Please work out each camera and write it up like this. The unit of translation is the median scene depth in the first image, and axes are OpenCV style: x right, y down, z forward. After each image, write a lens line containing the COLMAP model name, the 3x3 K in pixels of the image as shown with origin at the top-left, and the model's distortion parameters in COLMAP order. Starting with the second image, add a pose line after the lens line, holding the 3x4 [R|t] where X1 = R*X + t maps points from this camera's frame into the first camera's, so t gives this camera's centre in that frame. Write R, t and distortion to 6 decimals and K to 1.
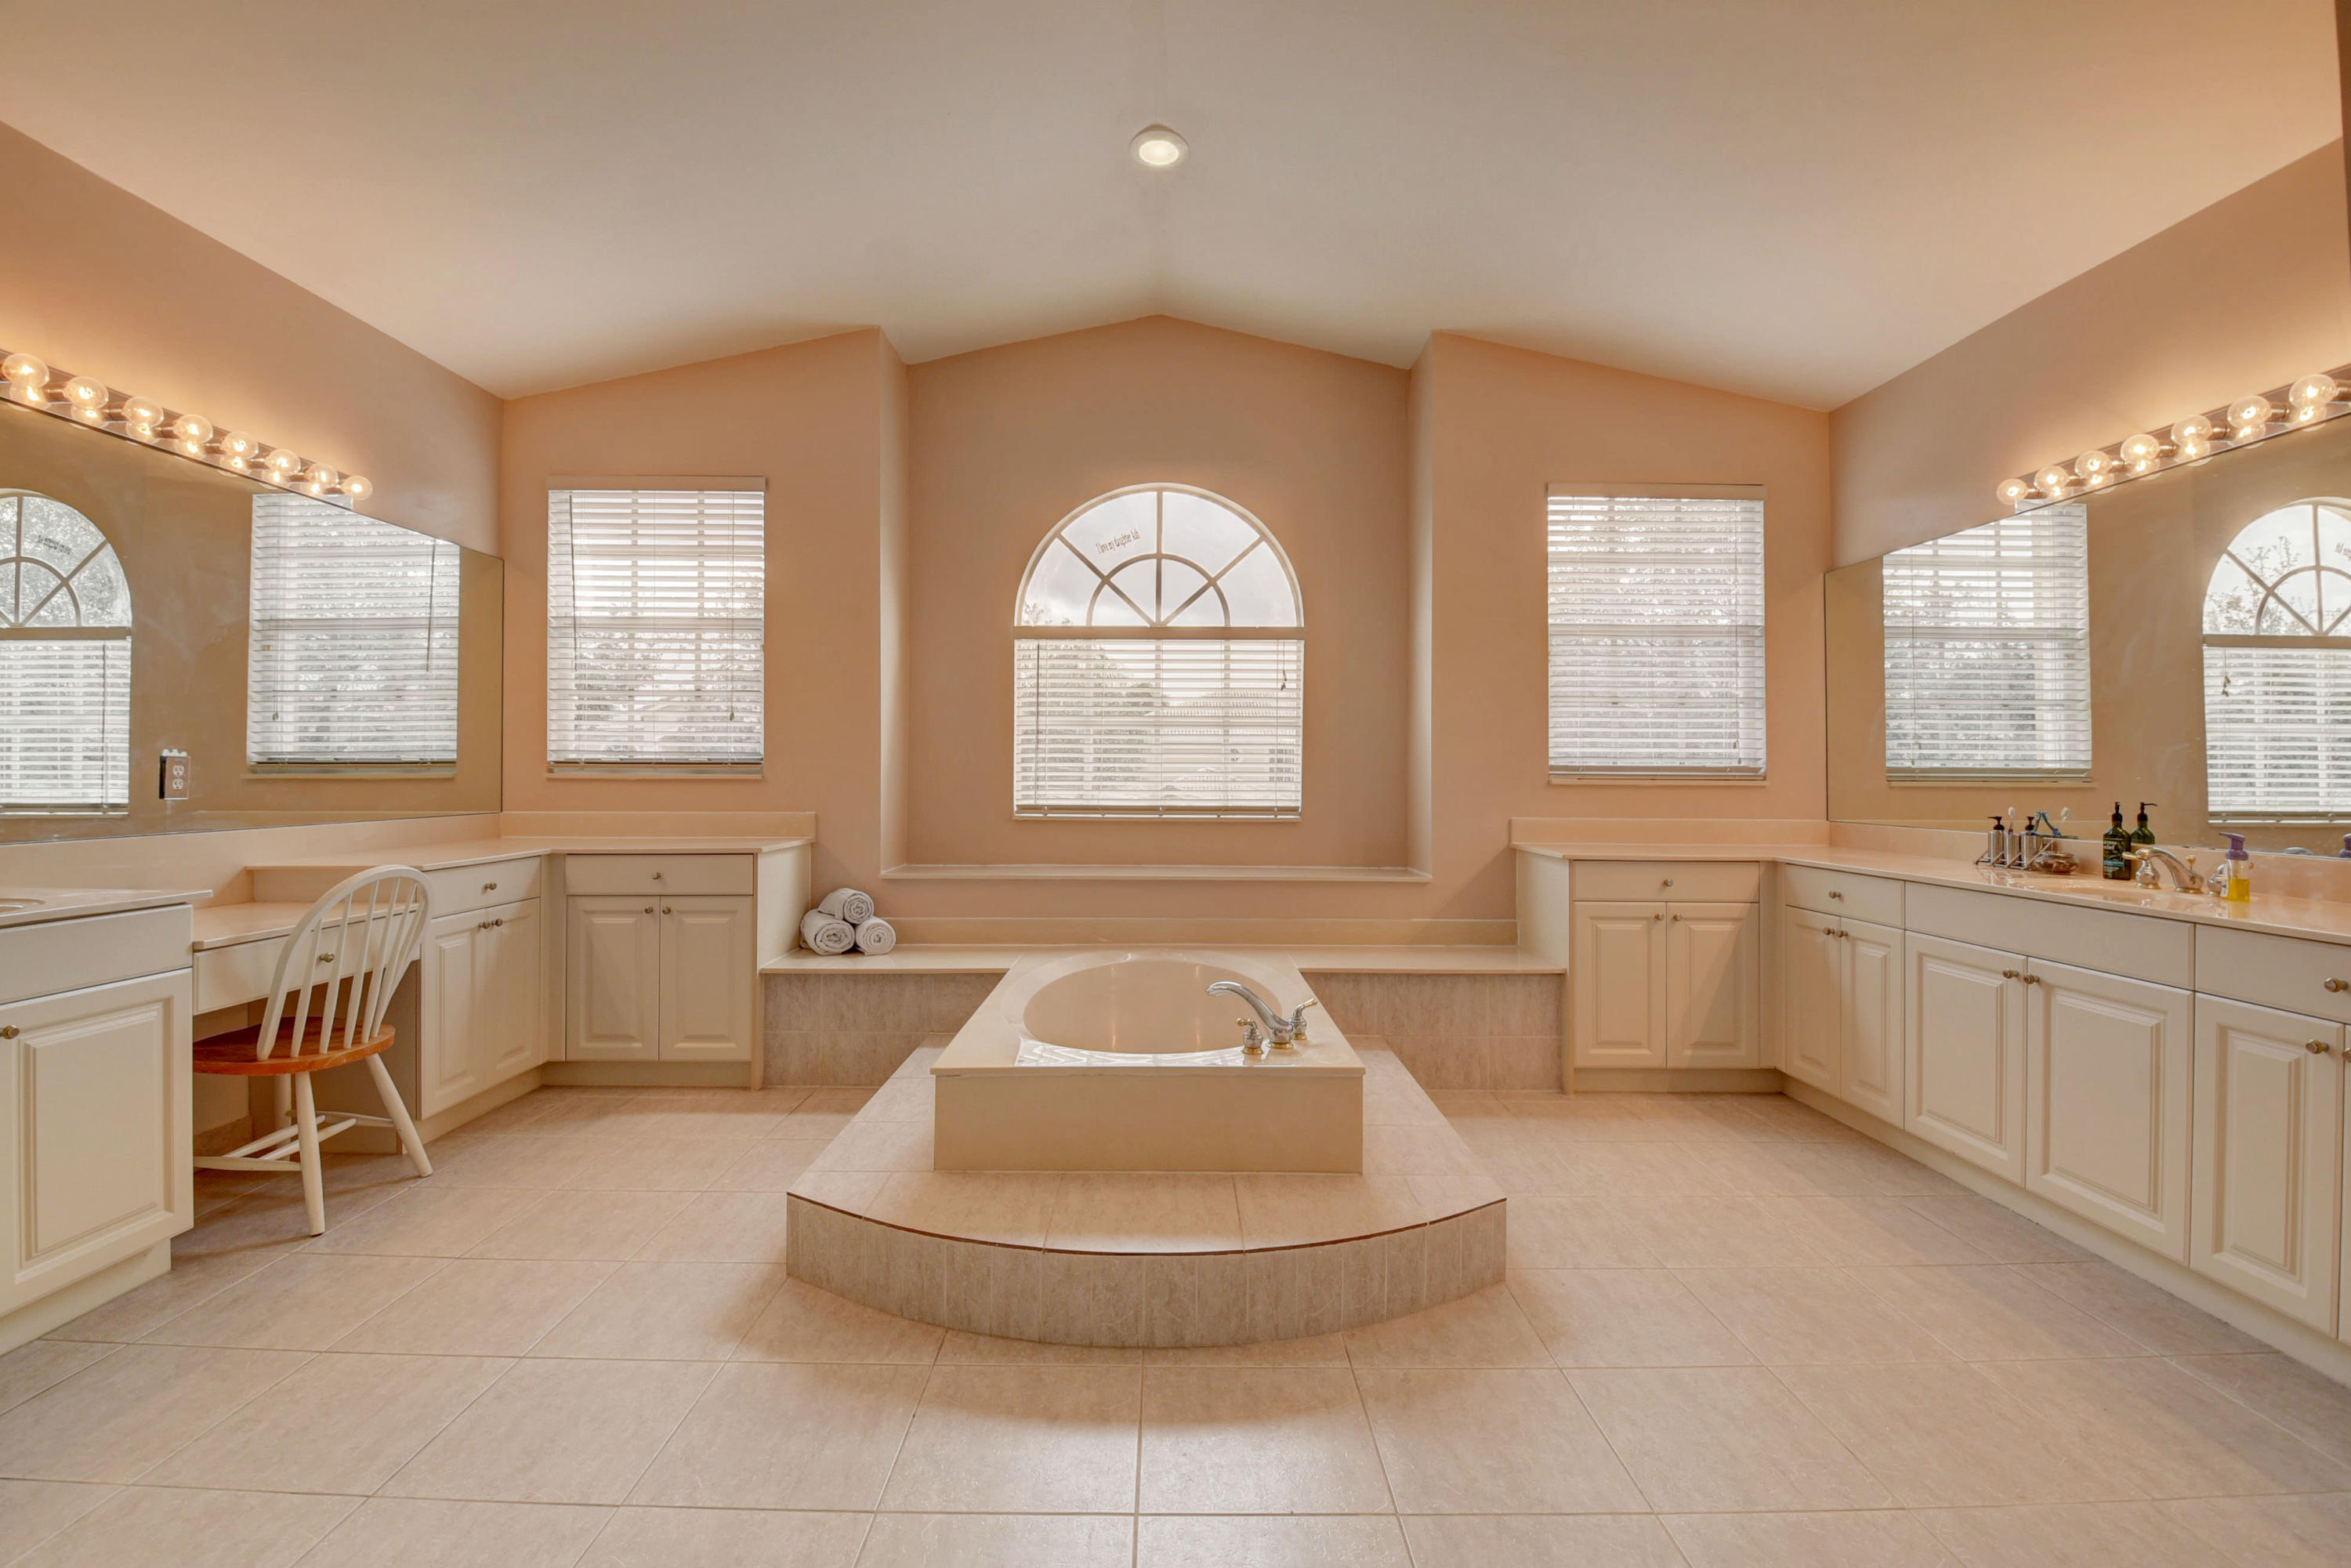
lens RADIAL K [[1046.7, 0, 1170.9], [0, 1046.7, 760.2], [0, 0, 1]] dist [0.001730, -0.015899]
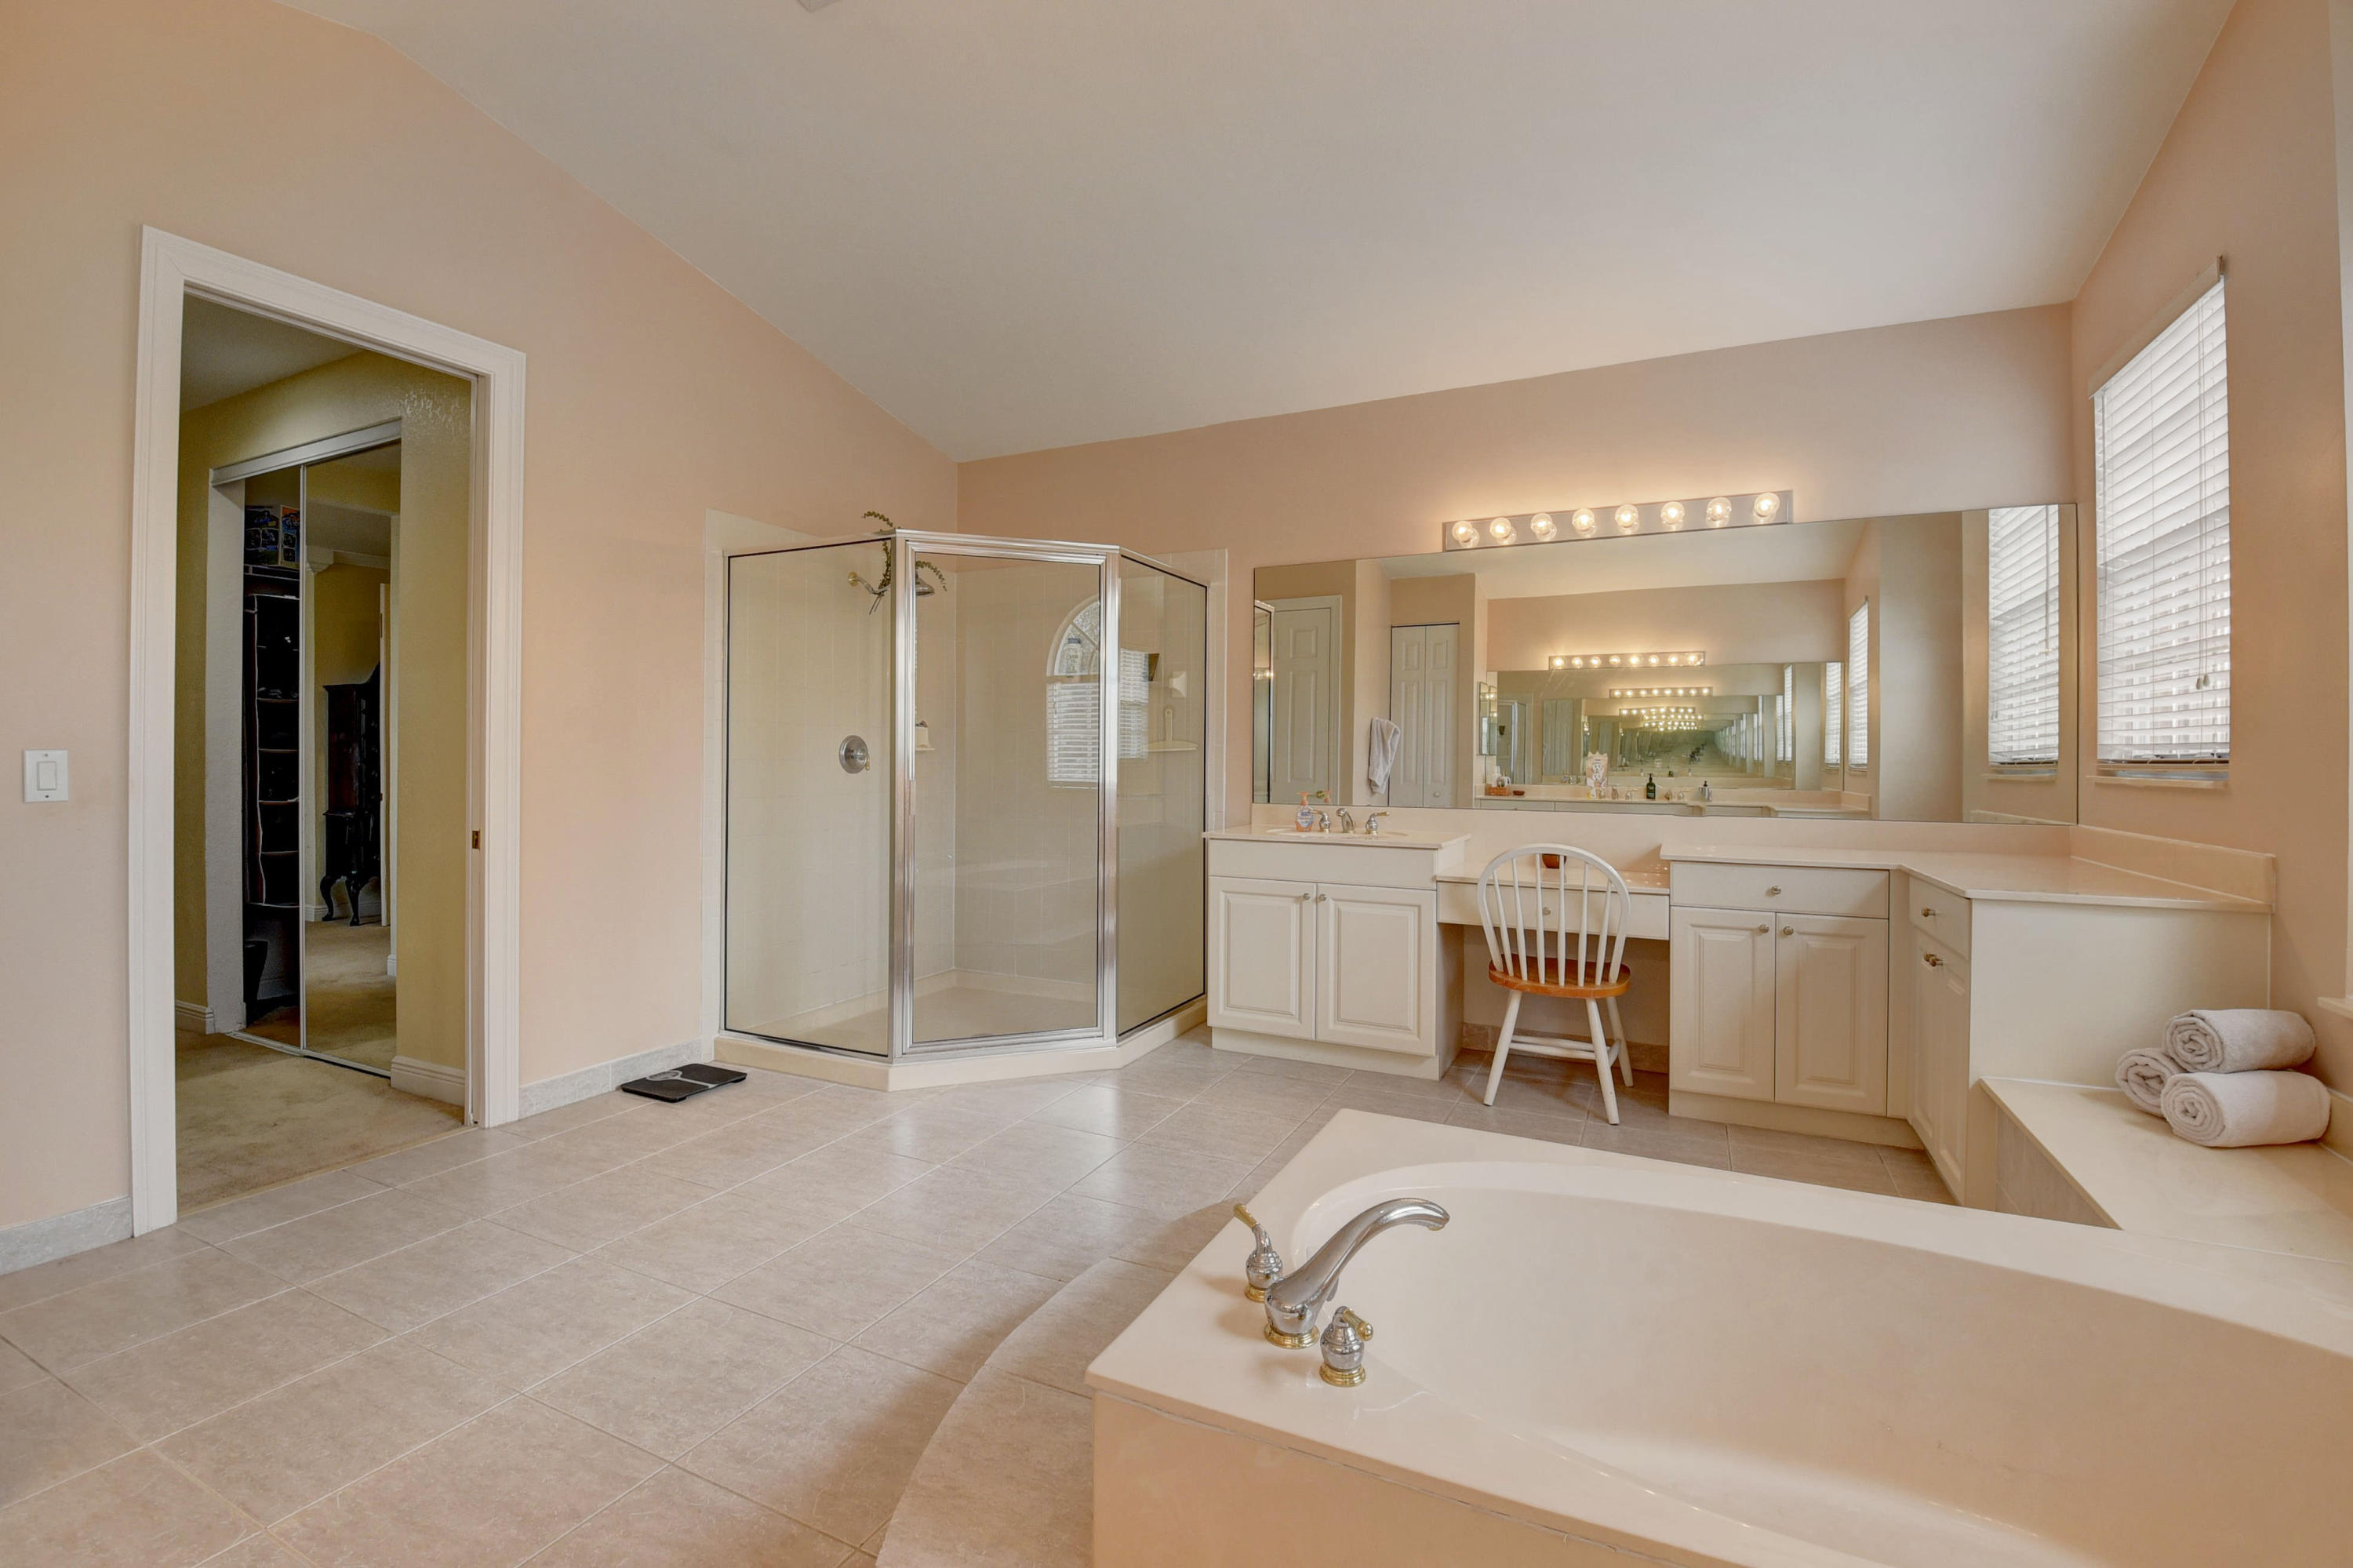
lens RADIAL K [[1047.7, 0, 1171.9], [0, 1047.7, 760.2], [0, 0, 1]] dist [0.001730, -0.015899]
pose [[-0.451123, -0.003175, -0.892456, 0.424223], [0.001449, 0.999990, -0.004290, 0.004003], [0.892460, -0.003229, -0.451114, 0.875256]]
